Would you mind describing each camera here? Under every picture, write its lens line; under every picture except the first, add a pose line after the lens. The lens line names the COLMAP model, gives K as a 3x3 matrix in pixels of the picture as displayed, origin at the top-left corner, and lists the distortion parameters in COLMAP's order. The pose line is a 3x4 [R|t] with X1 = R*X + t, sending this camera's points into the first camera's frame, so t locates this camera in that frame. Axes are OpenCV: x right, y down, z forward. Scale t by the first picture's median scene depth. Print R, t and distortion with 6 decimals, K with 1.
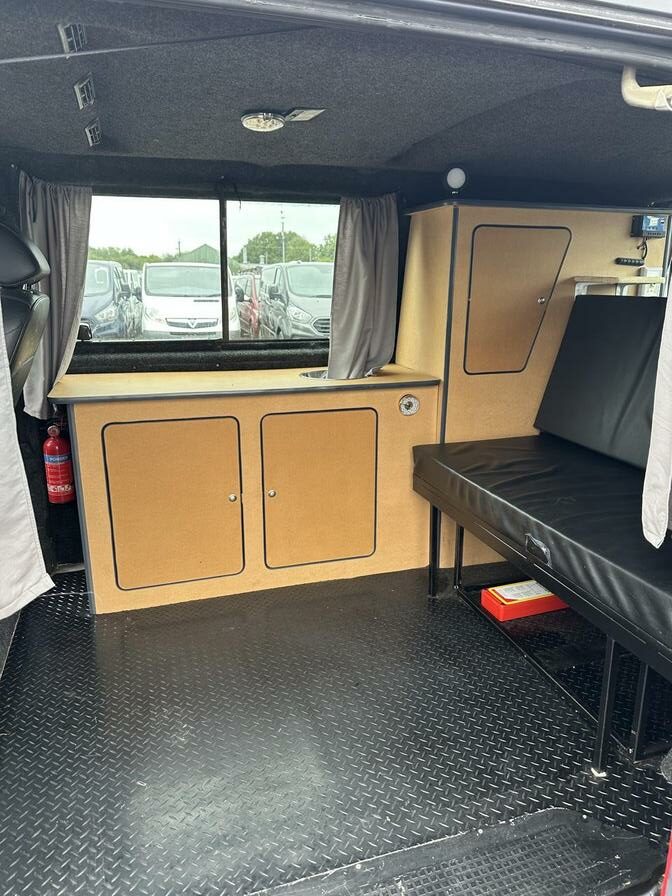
lens RADIAL K [[623.7, 0, 345.0], [0, 623.7, 456.1], [0, 0, 1]] dist [0.100198, -0.184548]
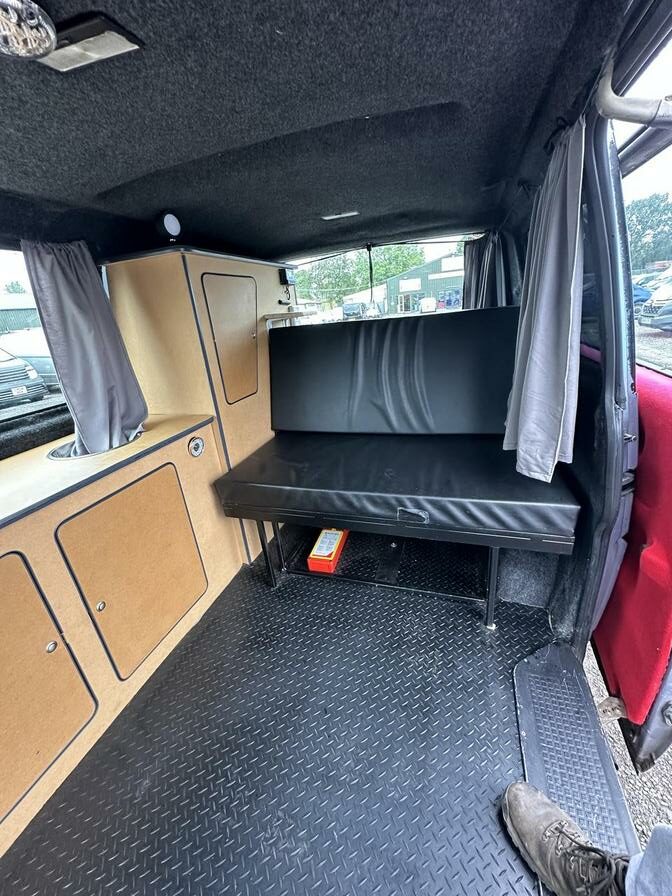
lens RADIAL K [[354.6, 0, 336.0], [0, 354.6, 448.0], [0, 0, 1]] dist [-0.001693, -0.000176]
pose [[0.590777, -0.348601, 0.727640, -0.191233], [0.308902, 0.930856, 0.195159, -0.121707], [-0.745360, 0.109474, 0.657612, 0.423218]]
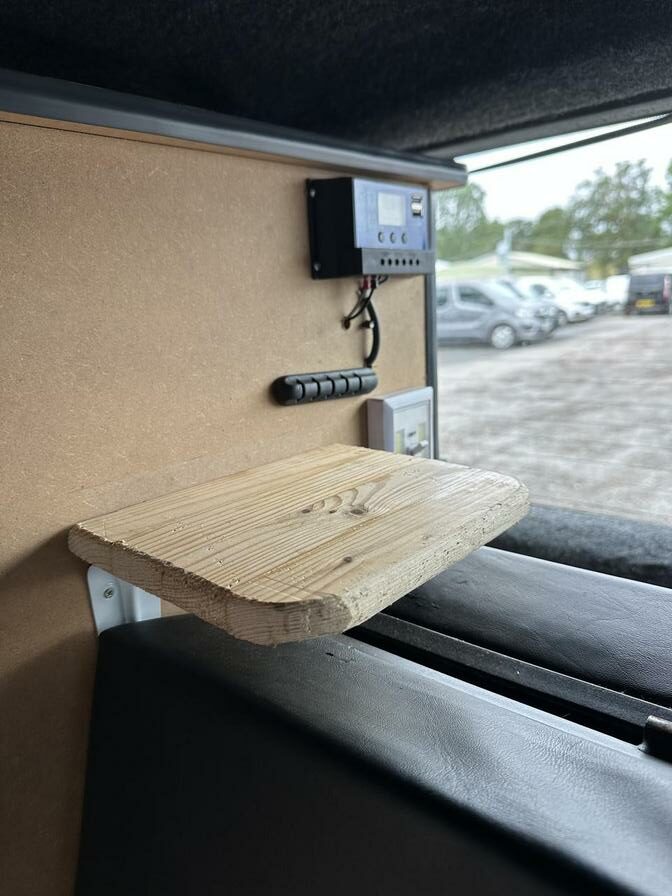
lens RADIAL K [[649.1, 0, 336.0], [0, 649.1, 448.0], [0, 0, 1]] dist [0.001728, -0.076353]
pose [[0.855834, -0.166286, 0.489793, 0.344923], [0.192233, 0.981346, -0.002727, -0.291385], [-0.480203, 0.096488, 0.871835, 0.817774]]
